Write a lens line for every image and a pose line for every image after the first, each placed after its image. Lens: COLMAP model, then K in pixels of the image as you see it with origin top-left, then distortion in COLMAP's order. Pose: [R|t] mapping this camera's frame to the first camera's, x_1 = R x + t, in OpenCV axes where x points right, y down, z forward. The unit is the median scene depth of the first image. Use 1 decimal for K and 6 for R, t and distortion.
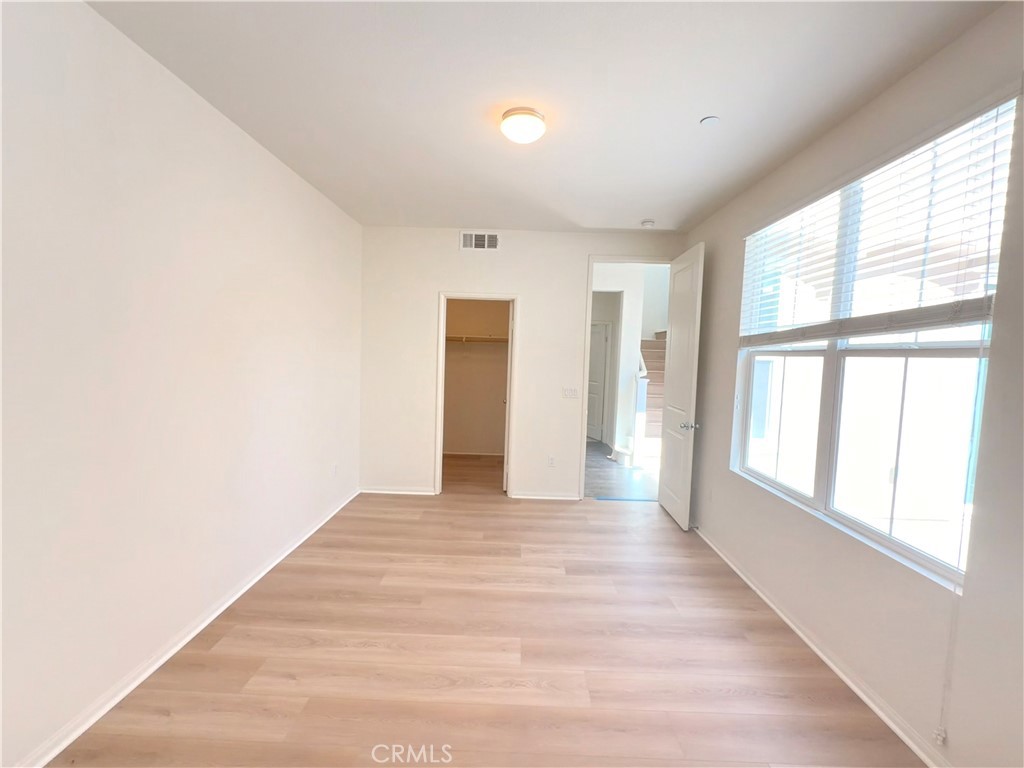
lens RADIAL K [[446.5, 0, 512.0], [0, 446.5, 384.0], [0, 0, 1]] dist [0.000311, 0.000125]
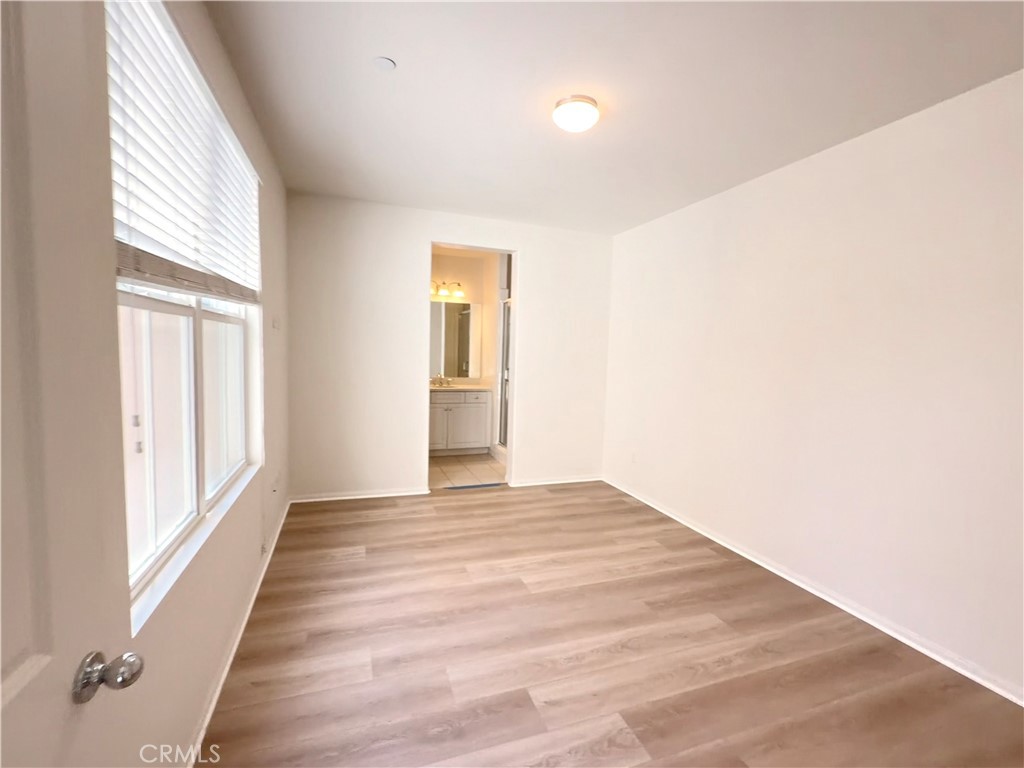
lens RADIAL K [[446.5, 0, 512.0], [0, 446.5, 384.0], [0, 0, 1]] dist [0.000311, 0.000125]
pose [[-0.933587, -0.034169, -0.356718, 0.481866], [-0.082985, 0.988999, 0.122451, -0.090070], [0.348610, 0.143920, -0.926152, 1.926863]]
